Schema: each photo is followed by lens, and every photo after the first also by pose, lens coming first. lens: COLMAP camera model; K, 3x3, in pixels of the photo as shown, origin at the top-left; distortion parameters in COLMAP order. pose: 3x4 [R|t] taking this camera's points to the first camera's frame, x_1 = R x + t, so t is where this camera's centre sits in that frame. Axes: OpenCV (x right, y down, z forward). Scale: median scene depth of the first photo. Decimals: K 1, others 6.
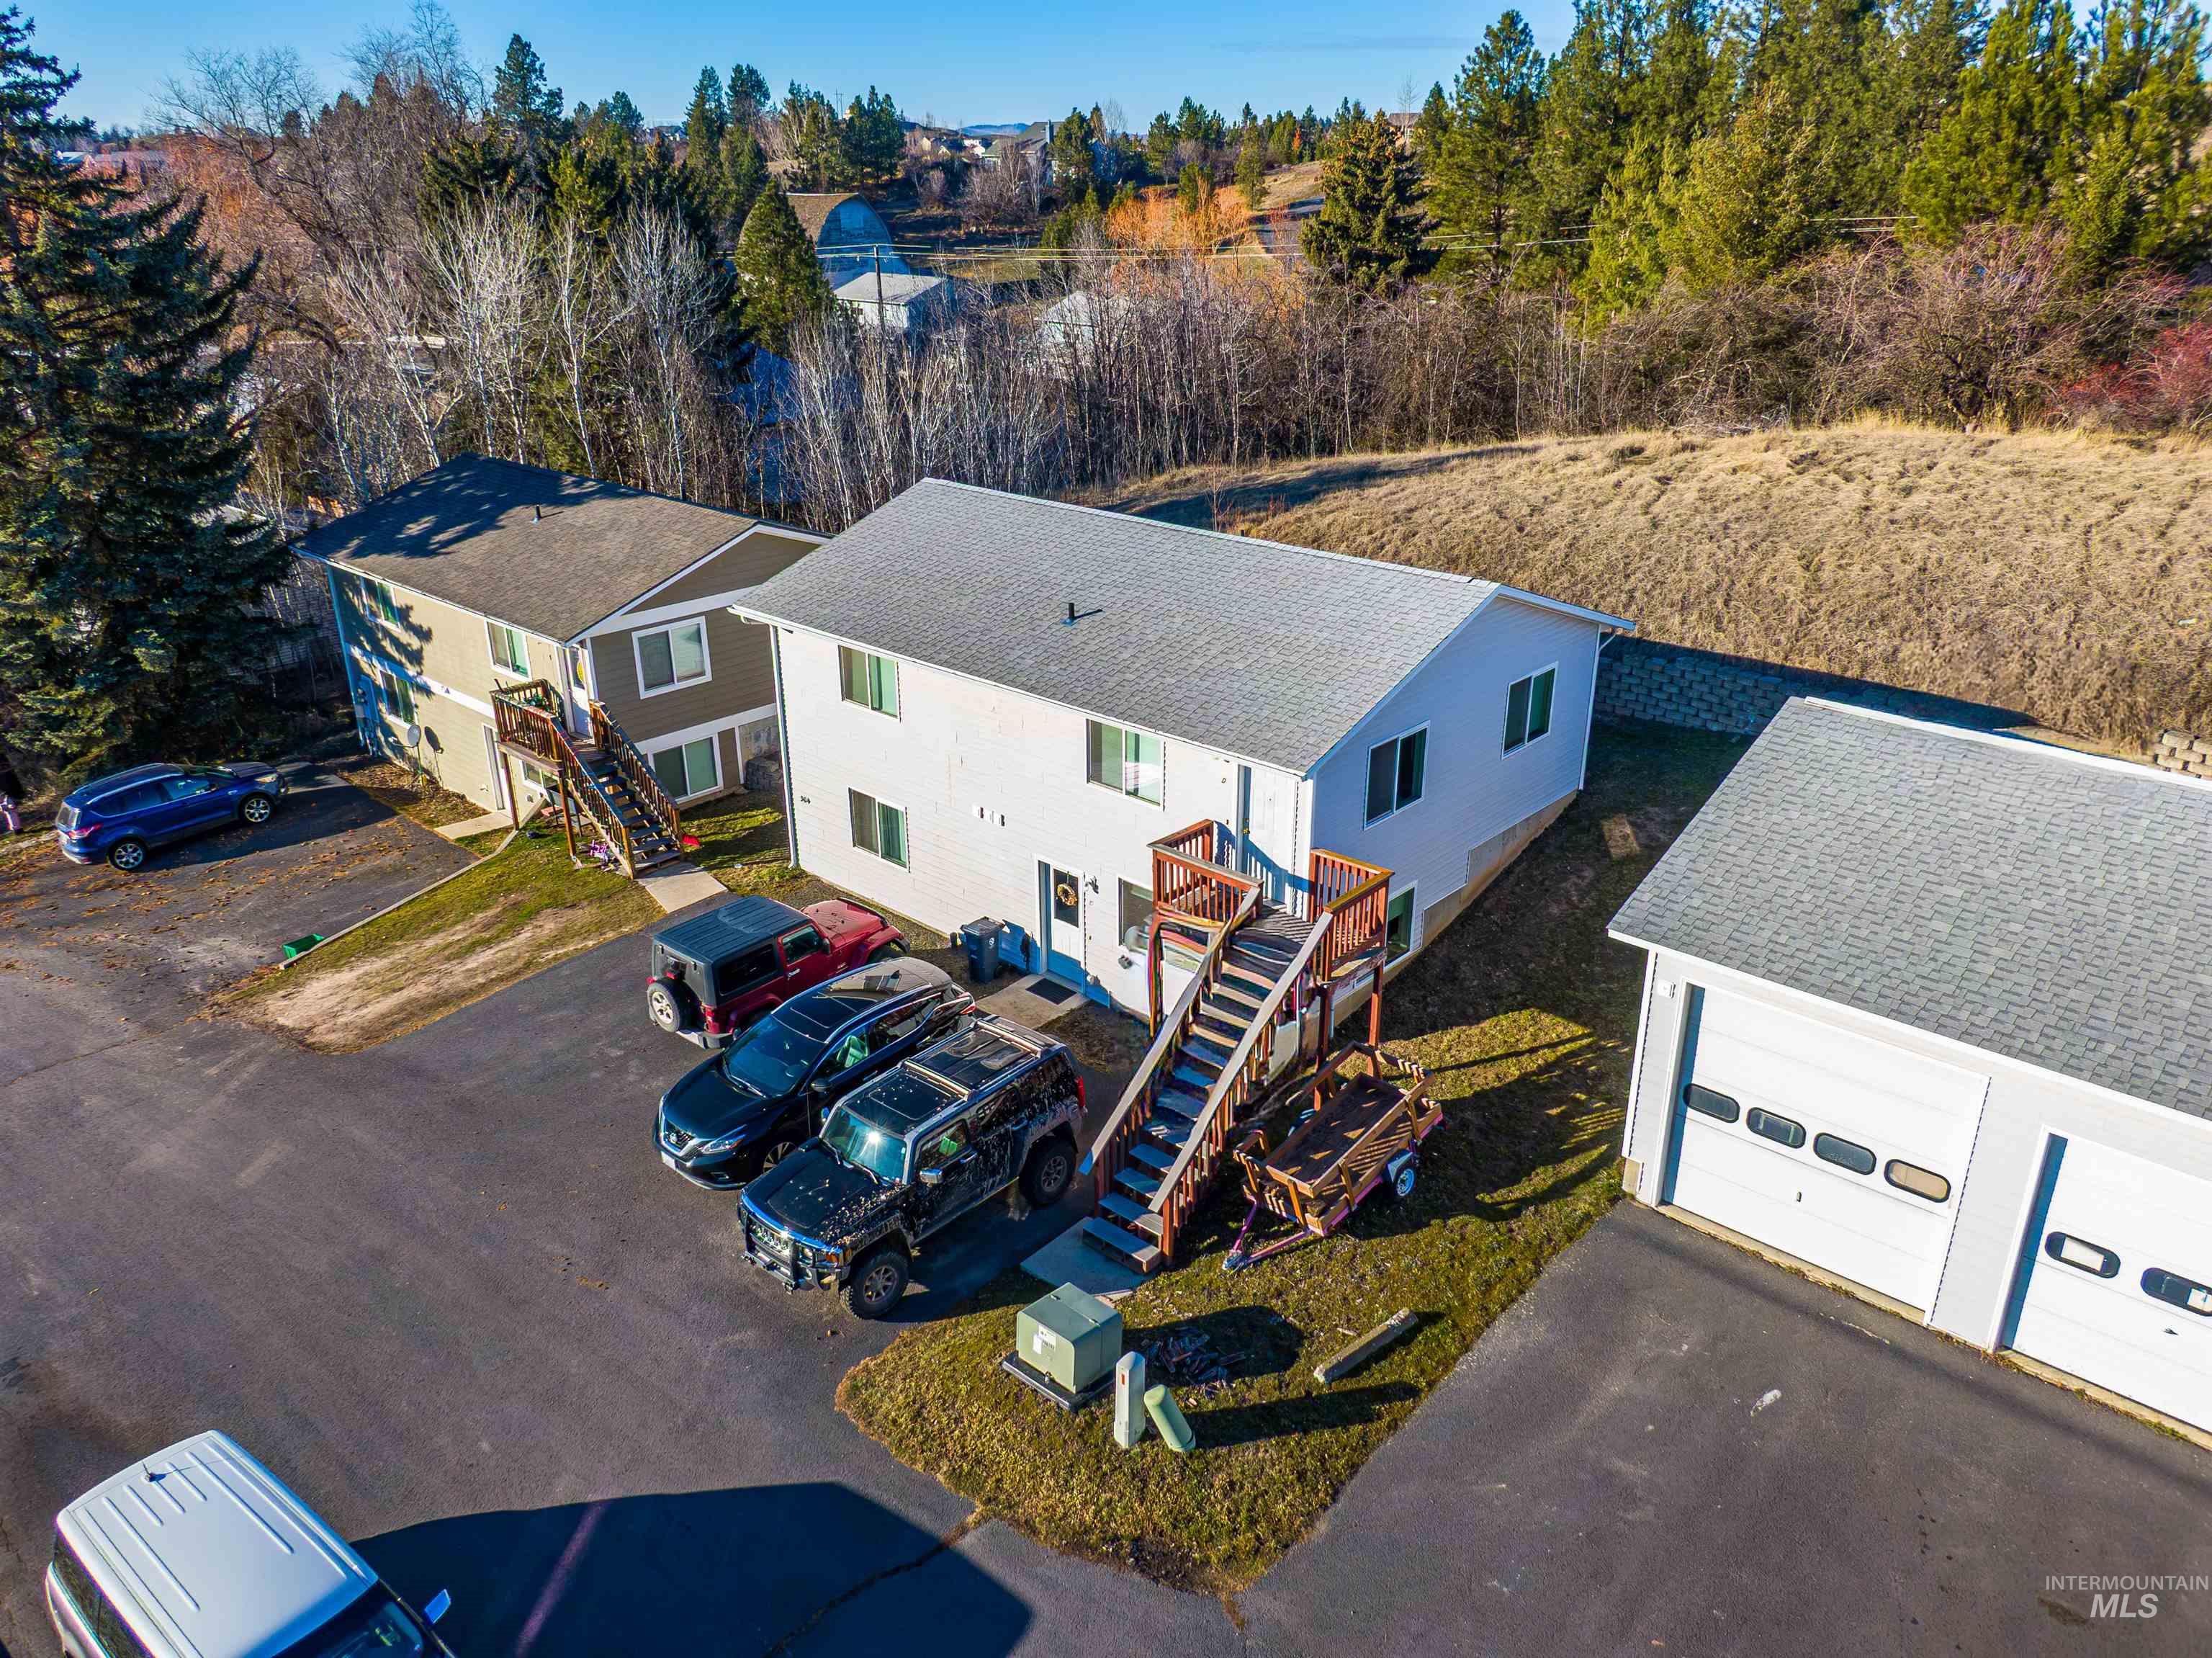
lens RADIAL K [[1581.7, 0, 1102.4], [0, 1581.7, 824.5], [0, 0, 1]] dist [0.013813, -0.020888]
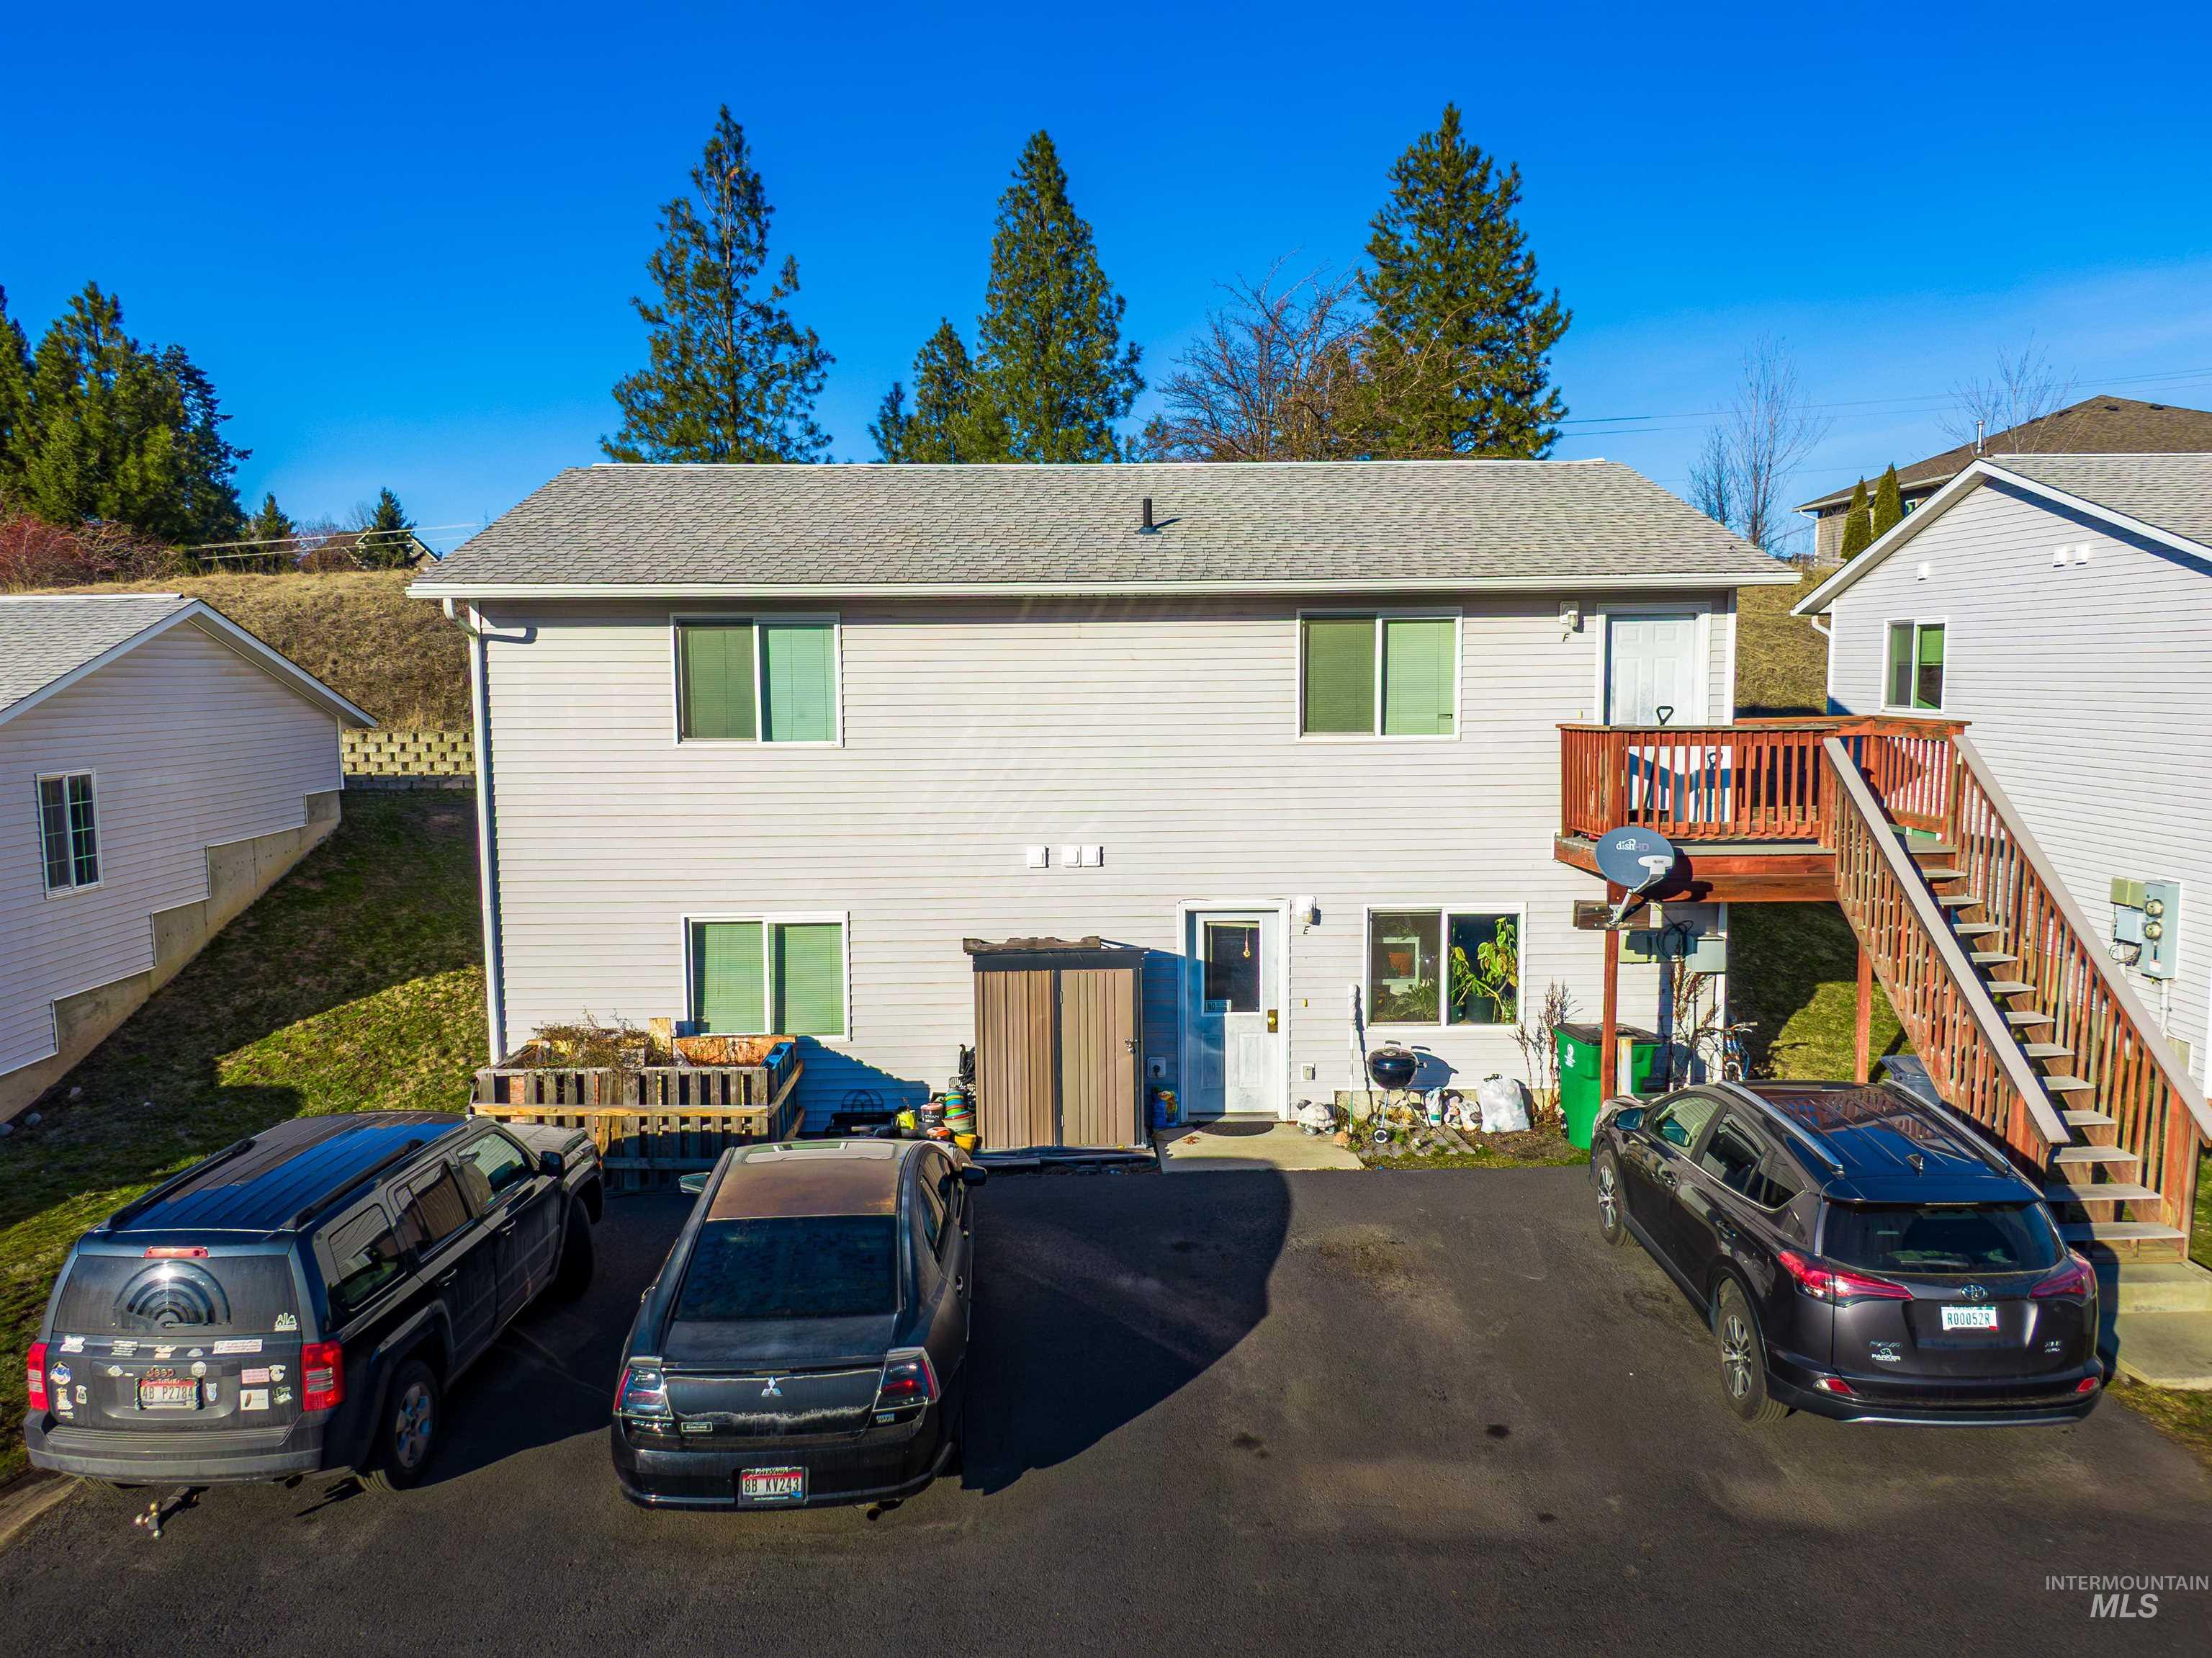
lens RADIAL K [[1581.7, 0, 1111.3], [0, 1581.7, 827.1], [0, 0, 1]] dist [0.013813, -0.020888]
pose [[0.713200, -0.065604, 0.697884, 0.460765], [0.274329, 0.942321, -0.191768, 0.355021], [-0.645050, 0.328219, 0.690060, -0.249528]]
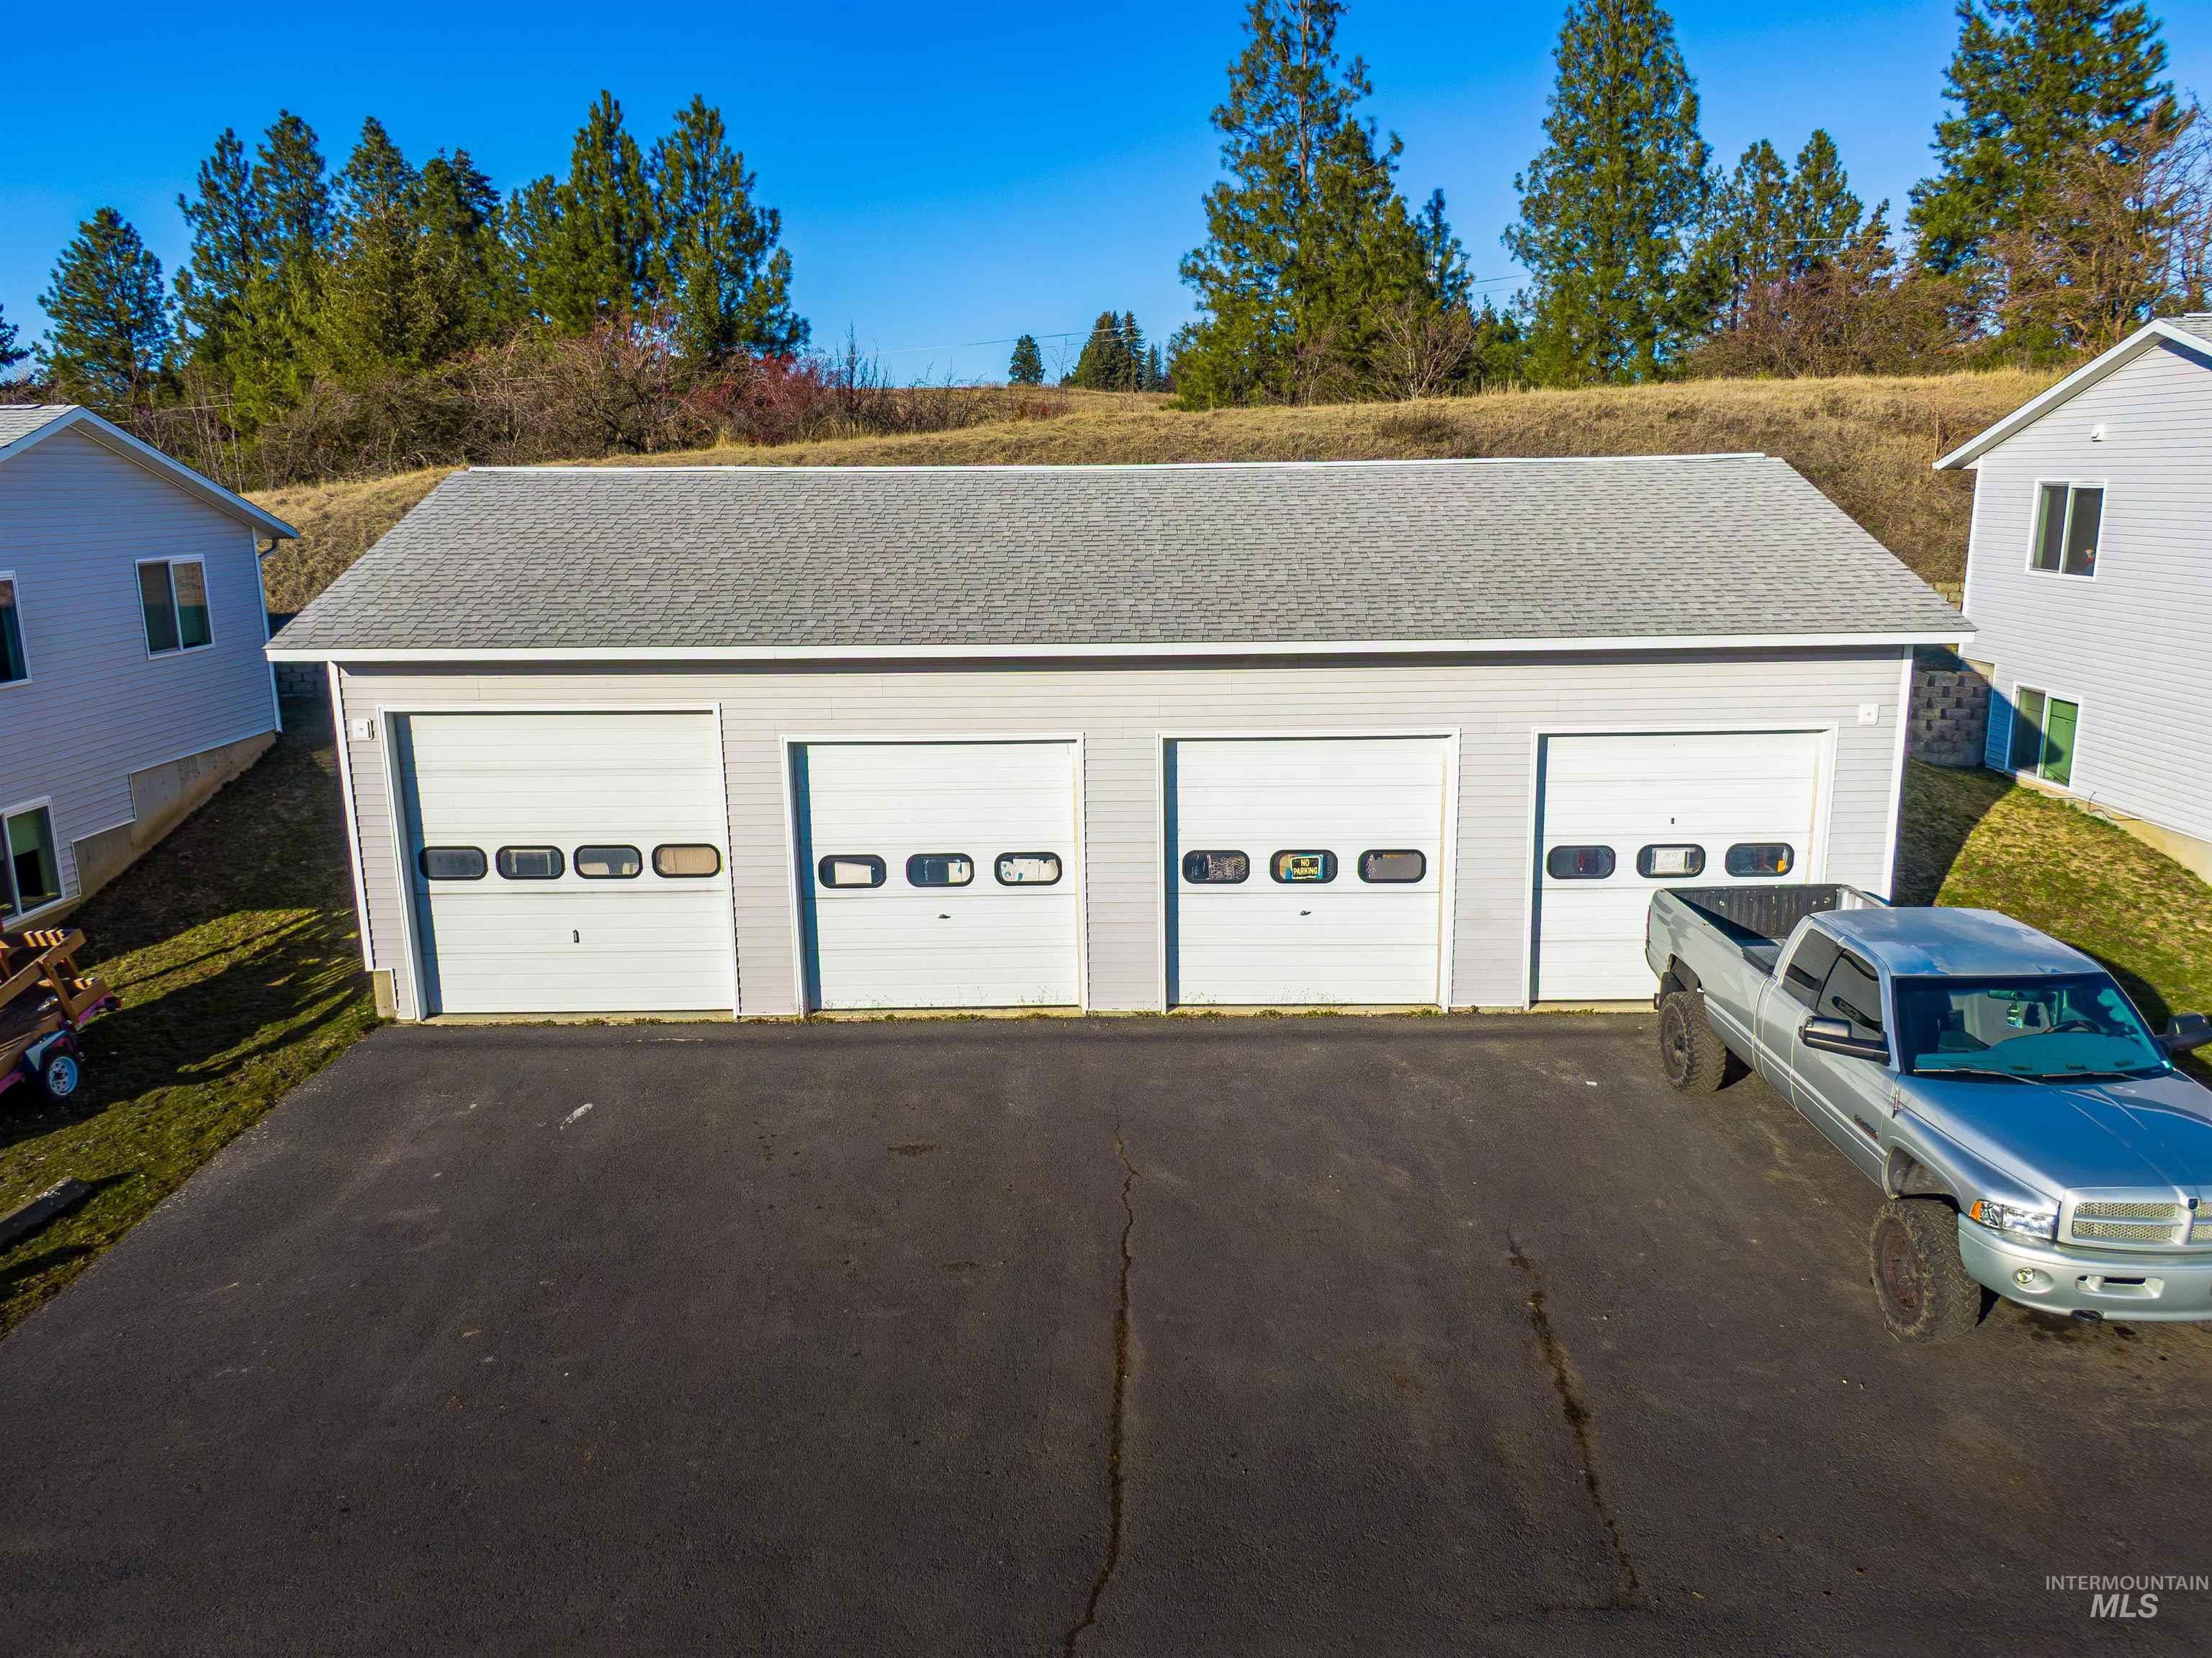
lens RADIAL K [[1581.7, 0, 1107.0], [0, 1581.7, 826.1], [0, 0, 1]] dist [0.013813, -0.020888]
pose [[0.732937, -0.146188, 0.664404, 0.048199], [0.269705, 0.959049, -0.086507, 0.186892], [-0.624550, 0.242597, 0.742351, 0.090673]]
